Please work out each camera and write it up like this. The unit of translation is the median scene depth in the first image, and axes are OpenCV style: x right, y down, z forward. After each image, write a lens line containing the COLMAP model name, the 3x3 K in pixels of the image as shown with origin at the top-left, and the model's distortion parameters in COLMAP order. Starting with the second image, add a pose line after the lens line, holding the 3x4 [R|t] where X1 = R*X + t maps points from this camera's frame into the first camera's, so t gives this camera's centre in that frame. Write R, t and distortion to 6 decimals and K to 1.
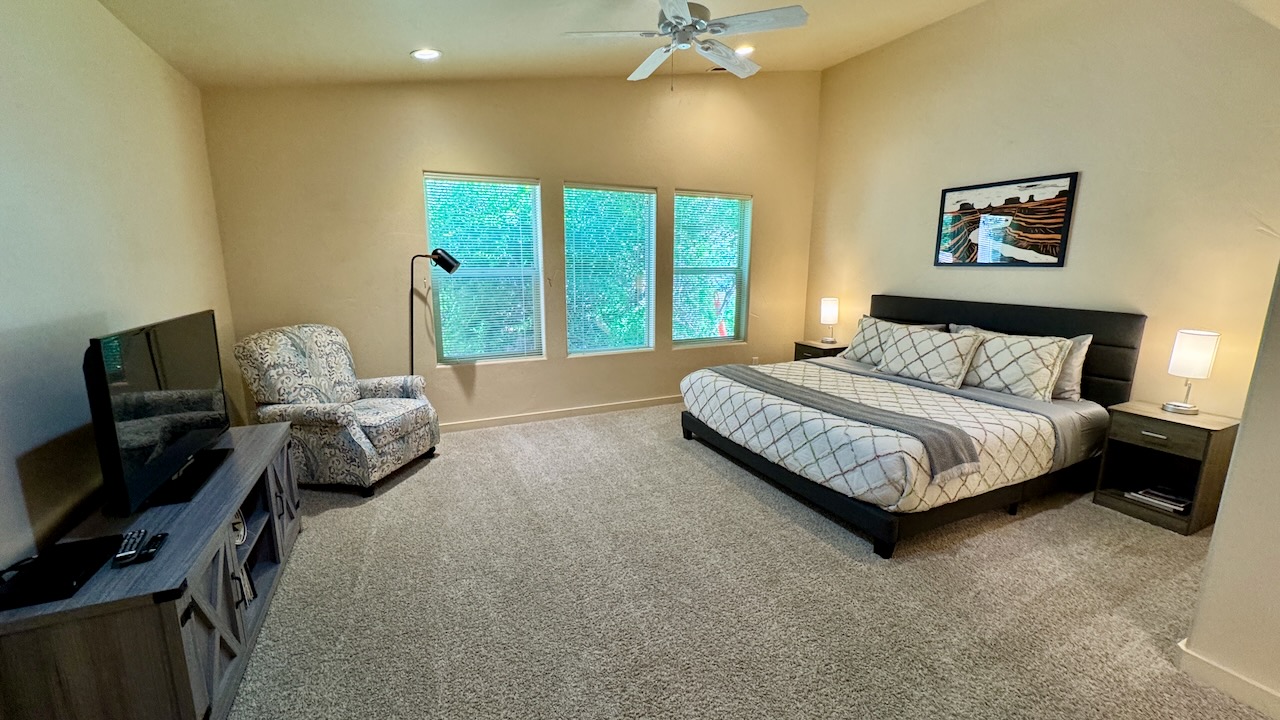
lens RADIAL K [[510.8, 0, 637.1], [0, 510.8, 361.3], [0, 0, 1]] dist [-0.002822, 0.000590]
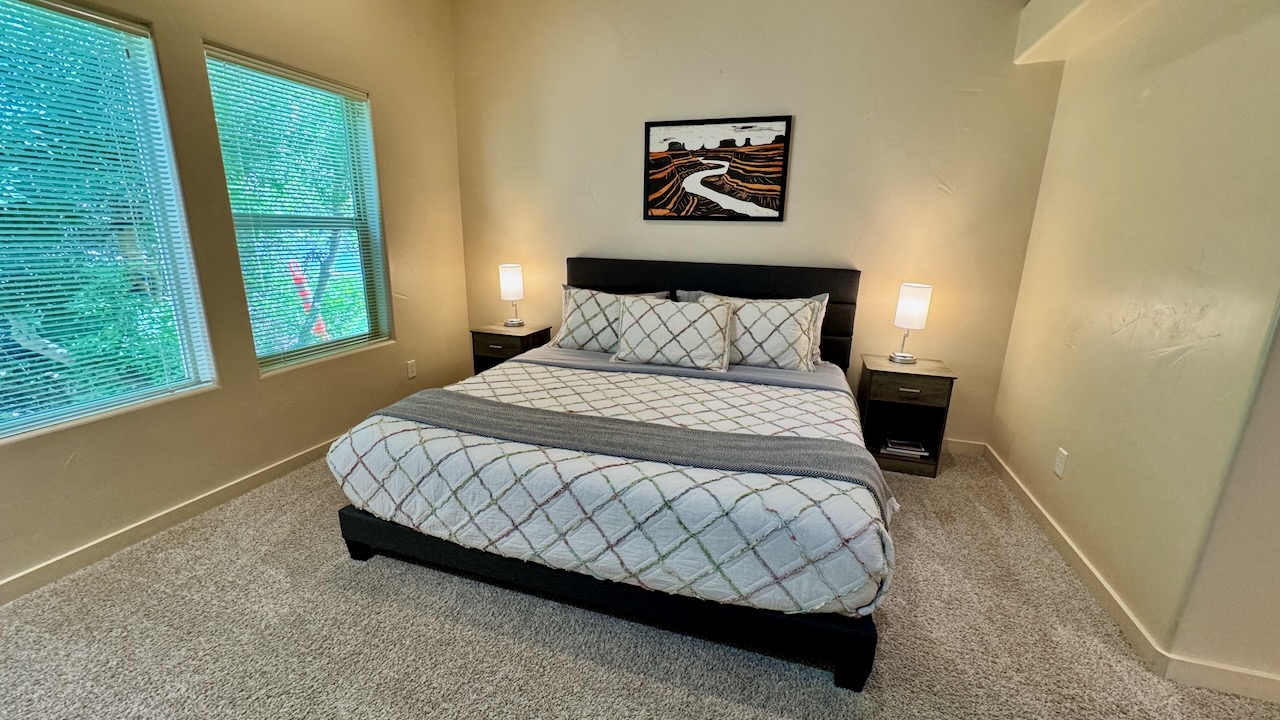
lens RADIAL K [[510.8, 0, 641.9], [0, 510.8, 360.7], [0, 0, 1]] dist [-0.002822, 0.000590]
pose [[0.684794, -0.170640, 0.708477, -0.039999], [0.122418, 0.985319, 0.118994, -0.074281], [-0.718381, 0.005244, 0.695630, 0.515762]]
